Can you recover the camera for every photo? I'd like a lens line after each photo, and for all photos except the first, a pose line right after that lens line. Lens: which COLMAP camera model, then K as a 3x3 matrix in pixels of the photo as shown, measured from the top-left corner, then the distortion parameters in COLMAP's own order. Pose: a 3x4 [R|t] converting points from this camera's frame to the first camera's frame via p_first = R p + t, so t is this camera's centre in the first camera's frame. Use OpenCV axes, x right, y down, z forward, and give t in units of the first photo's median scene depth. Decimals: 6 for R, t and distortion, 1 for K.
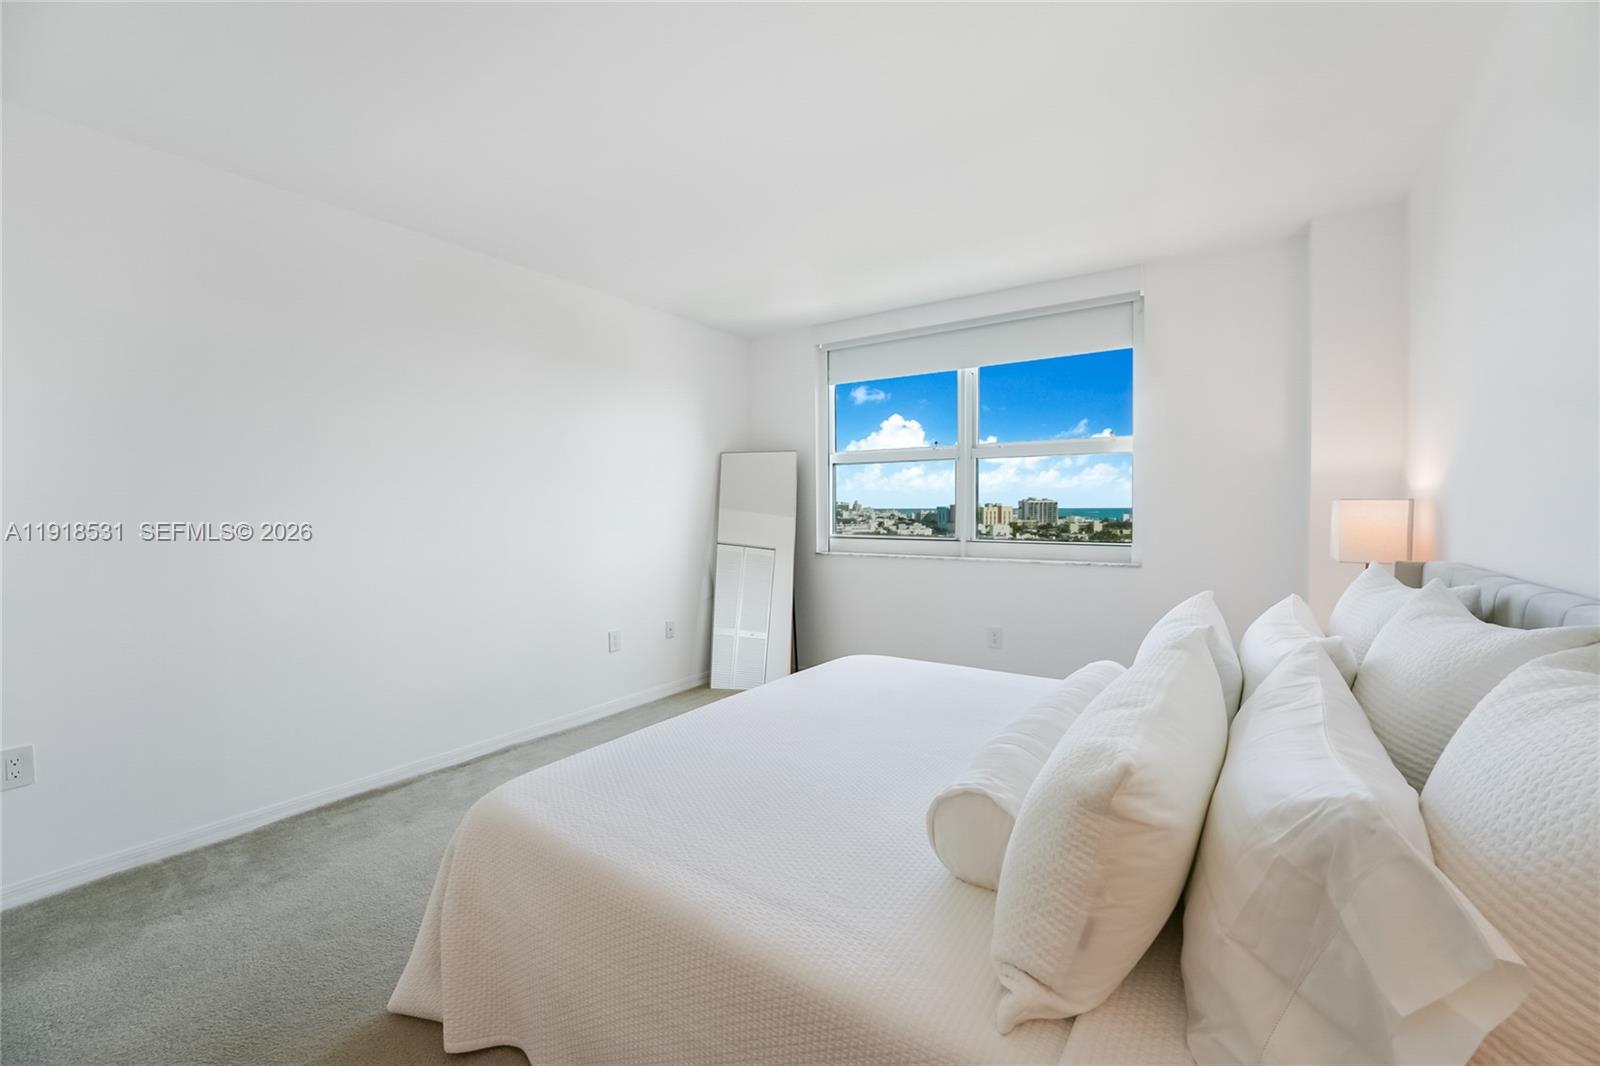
lens RADIAL K [[648.6, 0, 833.4], [0, 648.6, 529.6], [0, 0, 1]] dist [-0.029982, 0.003355]
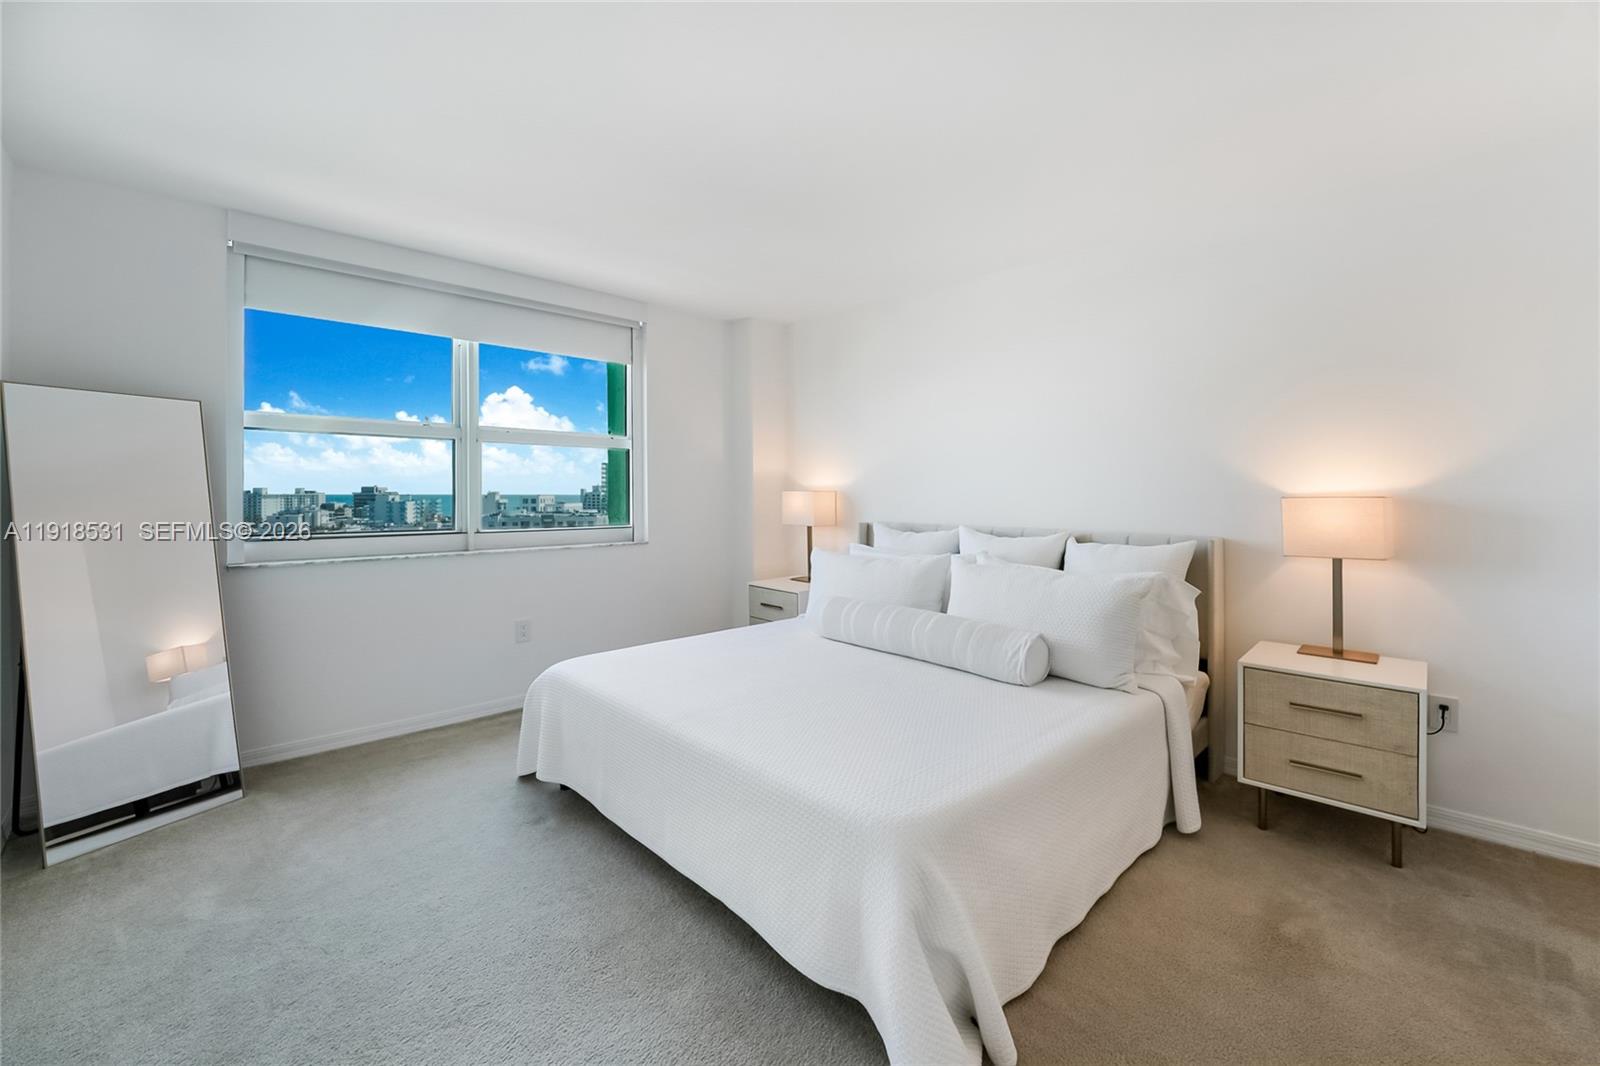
lens RADIAL K [[648.6, 0, 775.9], [0, 648.6, 484.8], [0, 0, 1]] dist [-0.029982, 0.003355]
pose [[0.218521, 0.015556, 0.975708, -0.565682], [0.032834, 0.999190, -0.023284, -0.013303], [-0.975280, 0.037124, 0.217833, 0.386724]]
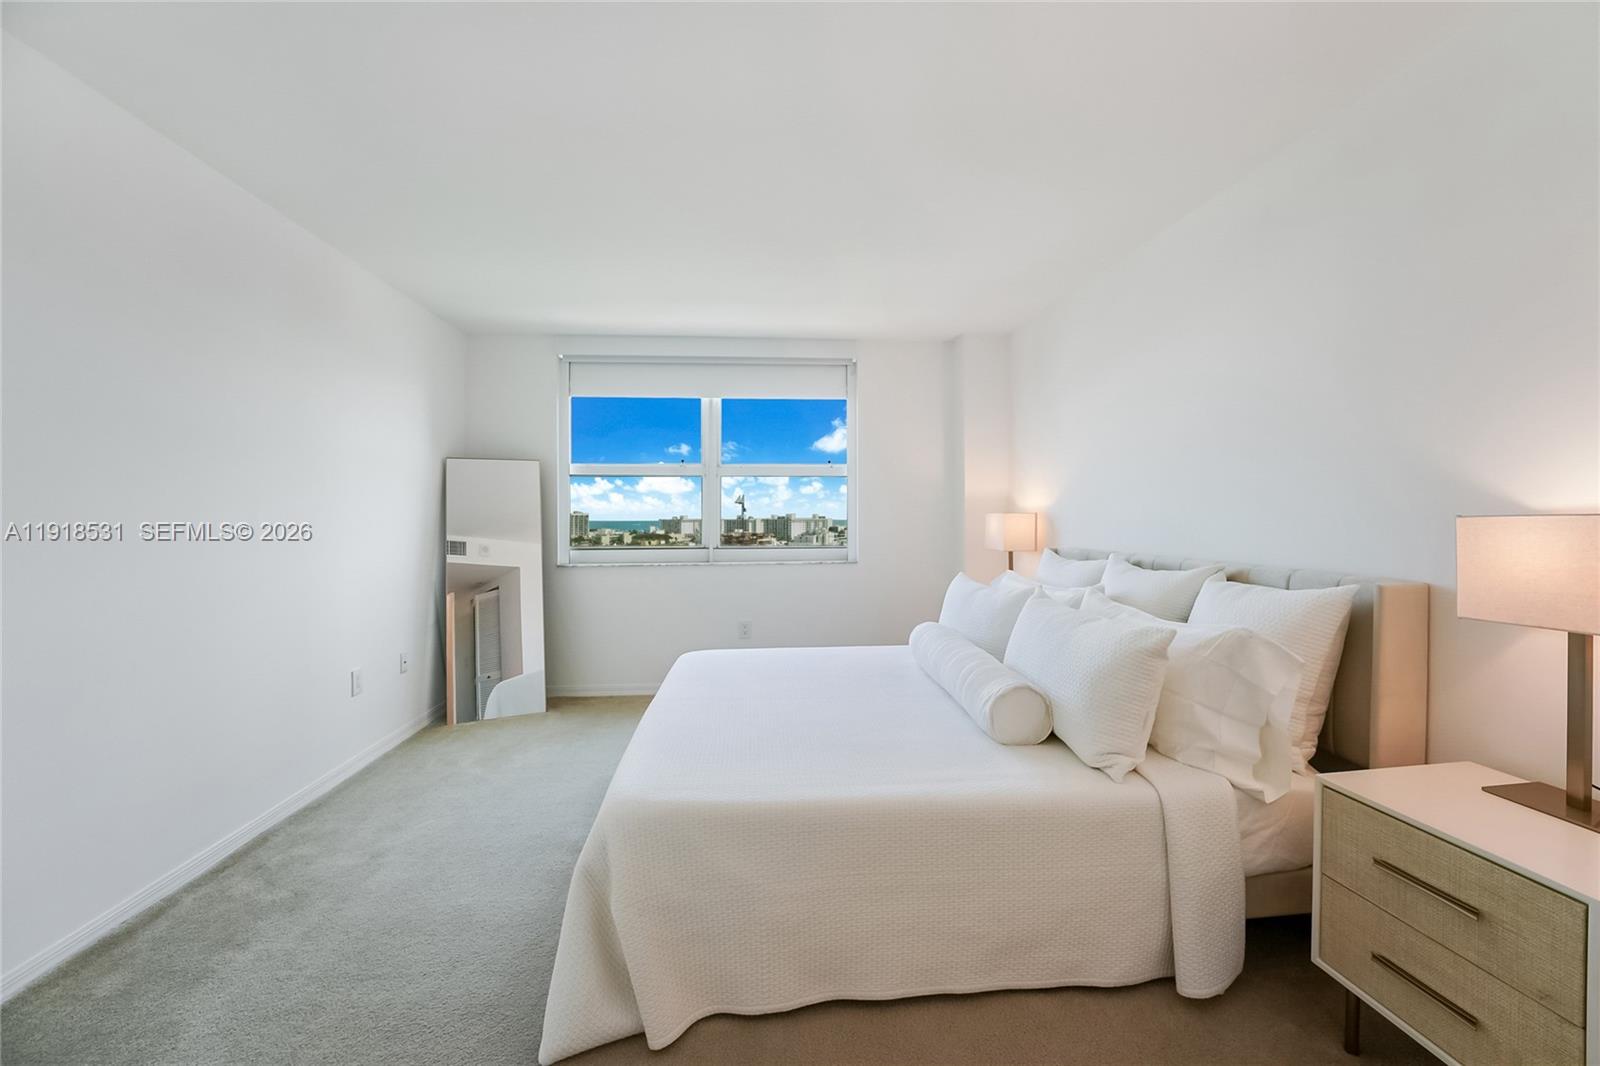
lens RADIAL K [[648.6, 0, 801.5], [0, 648.6, 509.1], [0, 0, 1]] dist [-0.029982, 0.003355]
pose [[0.787250, 0.007598, 0.616588, -0.370684], [0.024174, 0.998775, -0.043171, 0.002075], [-0.616160, 0.048892, 0.786102, 0.003783]]
